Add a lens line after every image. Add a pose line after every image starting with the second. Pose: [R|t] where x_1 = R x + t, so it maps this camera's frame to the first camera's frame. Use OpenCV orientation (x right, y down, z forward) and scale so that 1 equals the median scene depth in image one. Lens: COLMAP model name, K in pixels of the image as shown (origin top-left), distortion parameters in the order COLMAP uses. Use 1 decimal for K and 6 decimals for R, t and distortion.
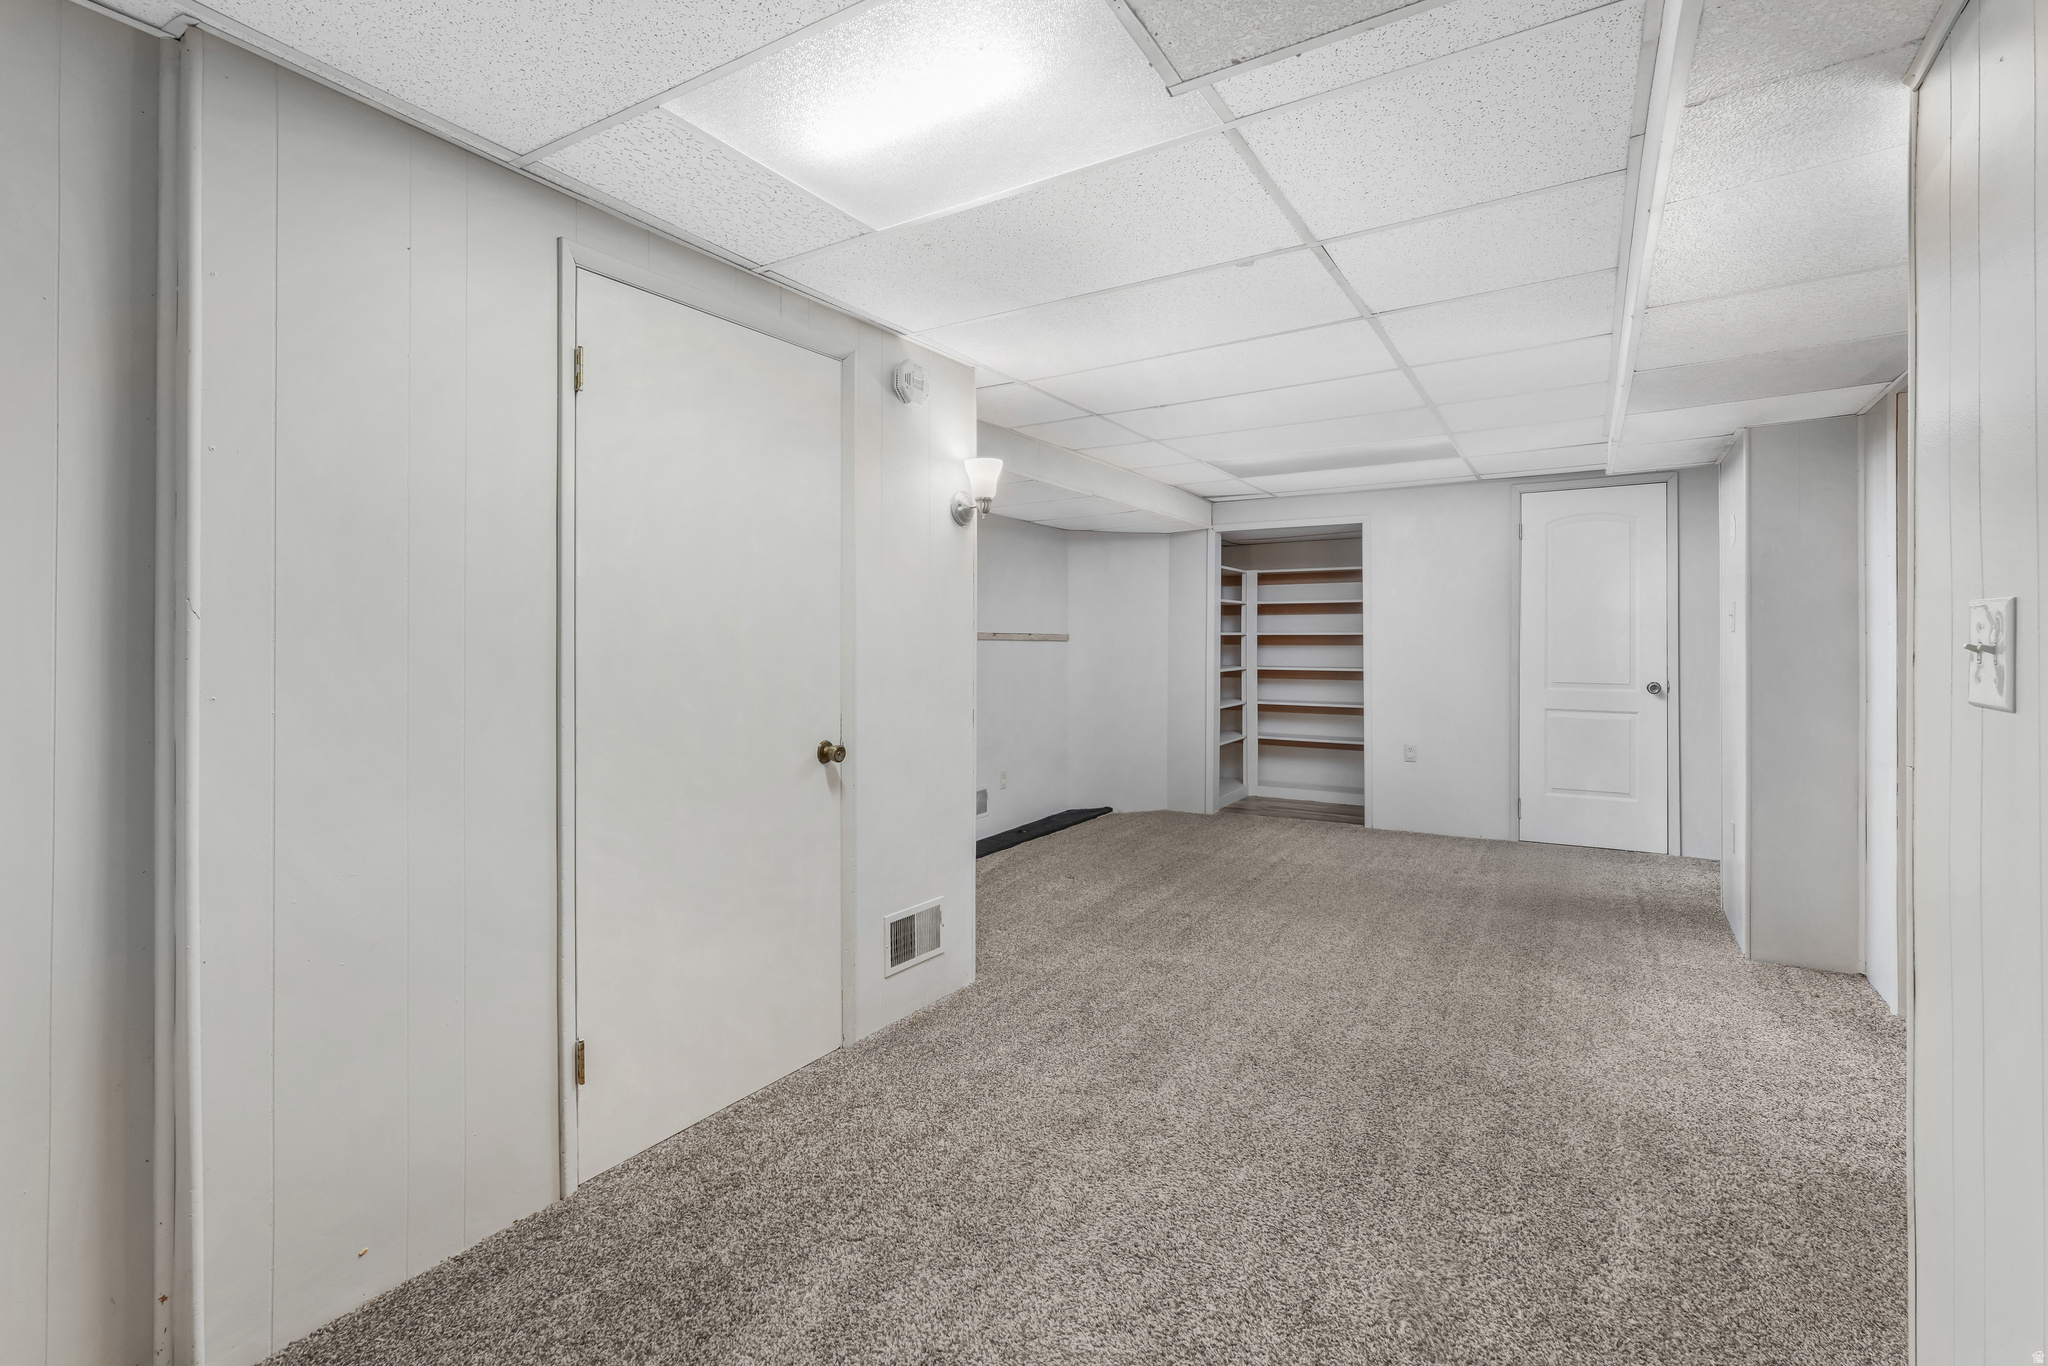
lens RADIAL K [[908.2, 0, 1013.8], [0, 908.2, 641.6], [0, 0, 1]] dist [-0.021948, 0.001039]
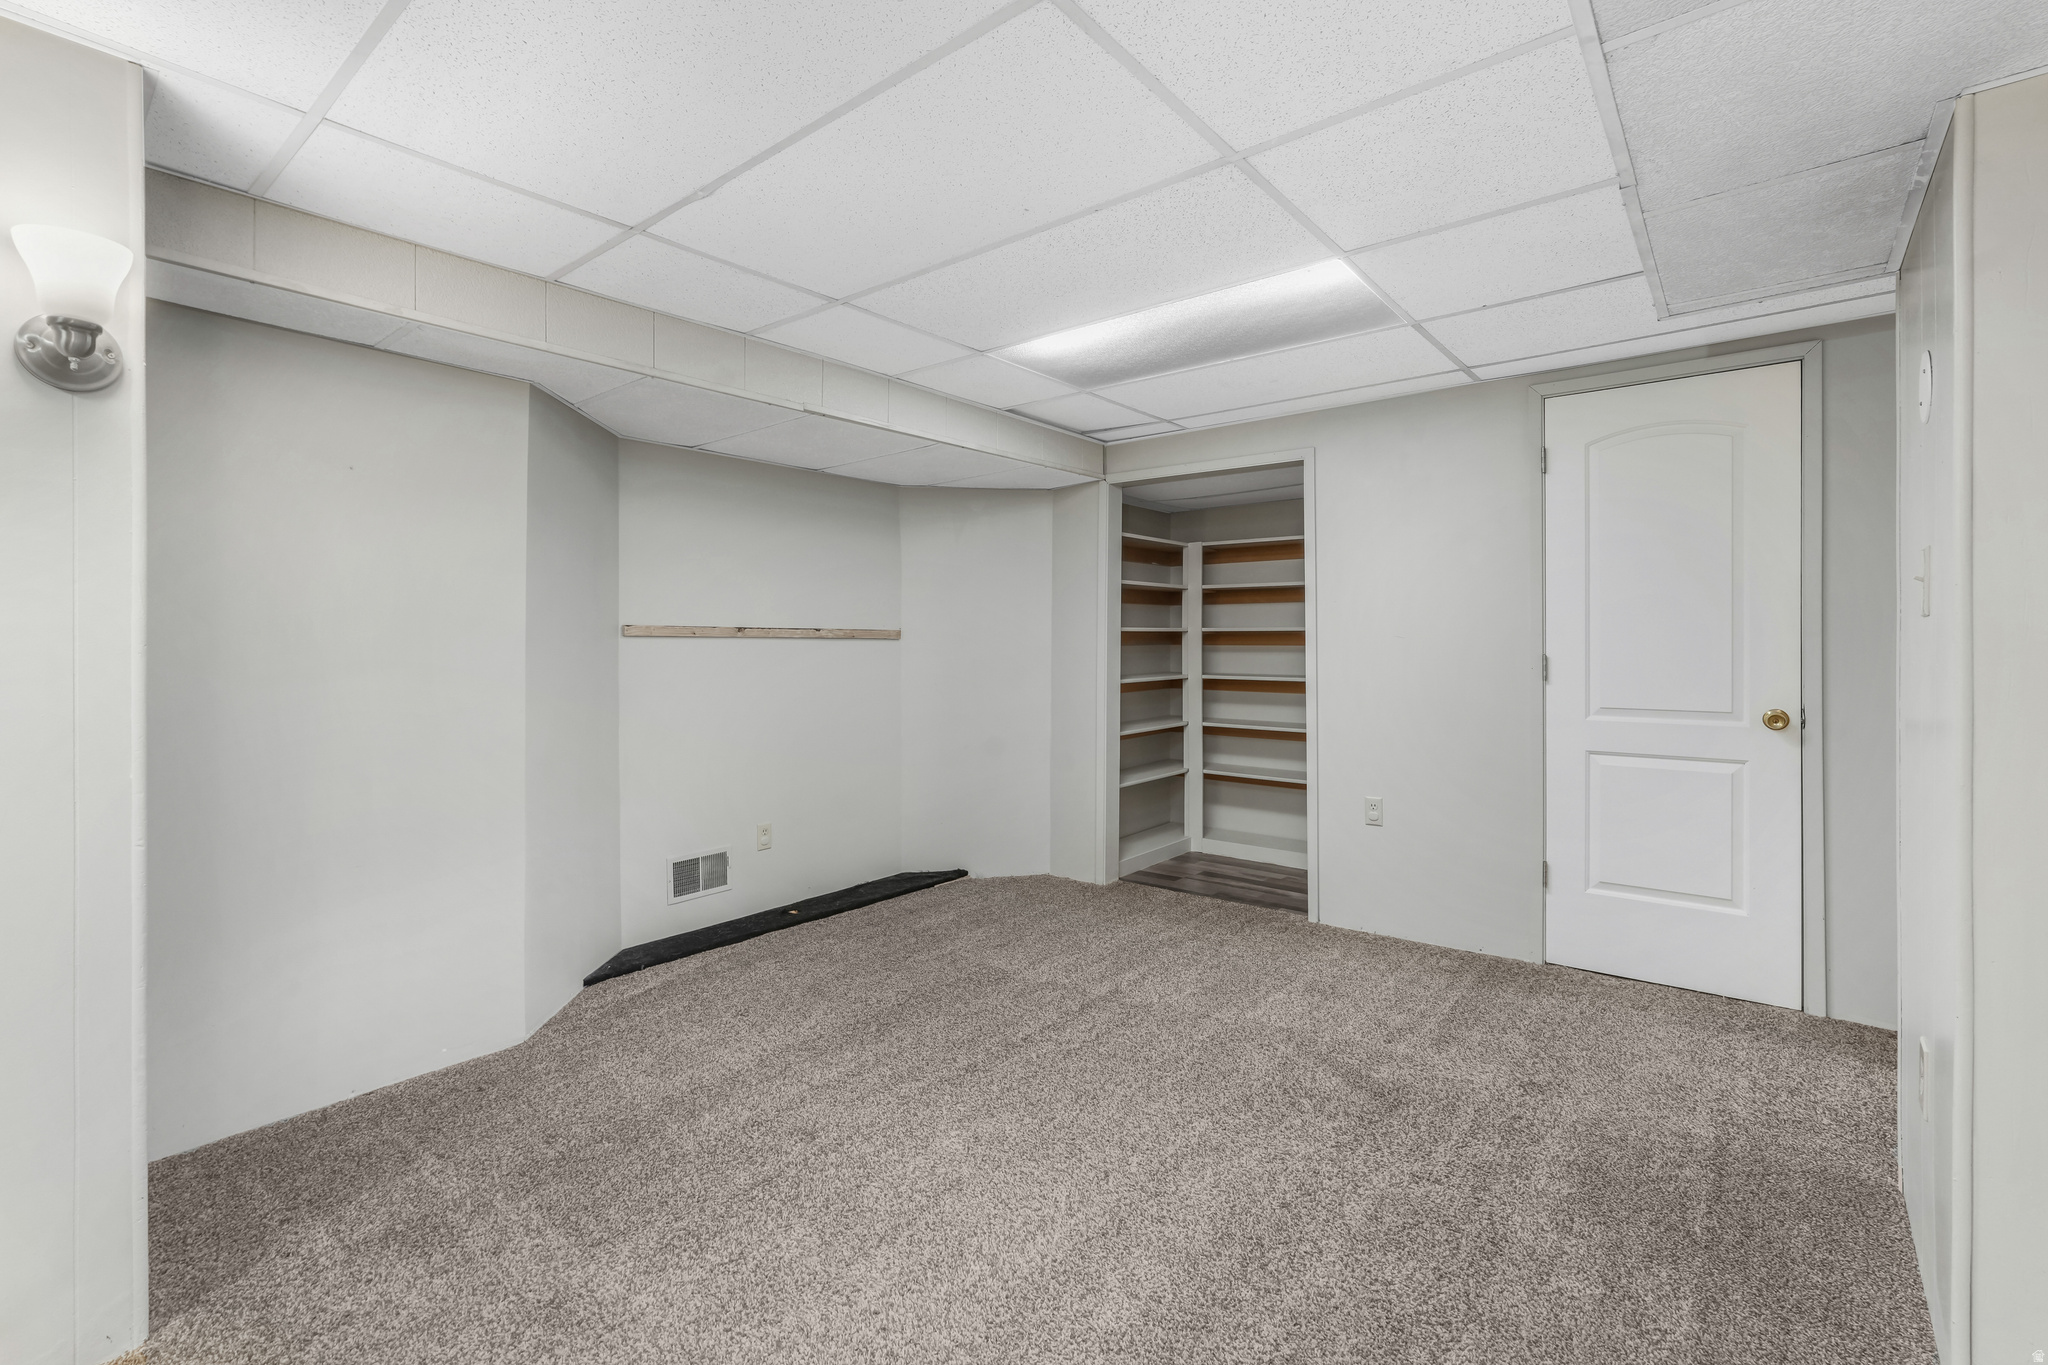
lens RADIAL K [[908.2, 0, 1013.8], [0, 908.2, 641.1], [0, 0, 1]] dist [-0.021948, 0.001039]
pose [[0.992215, 0.000552, -0.124533, 0.242570], [-0.000535, 1.000000, 0.000167, 0.000668], [0.124533, -0.000099, 0.992216, 0.300755]]
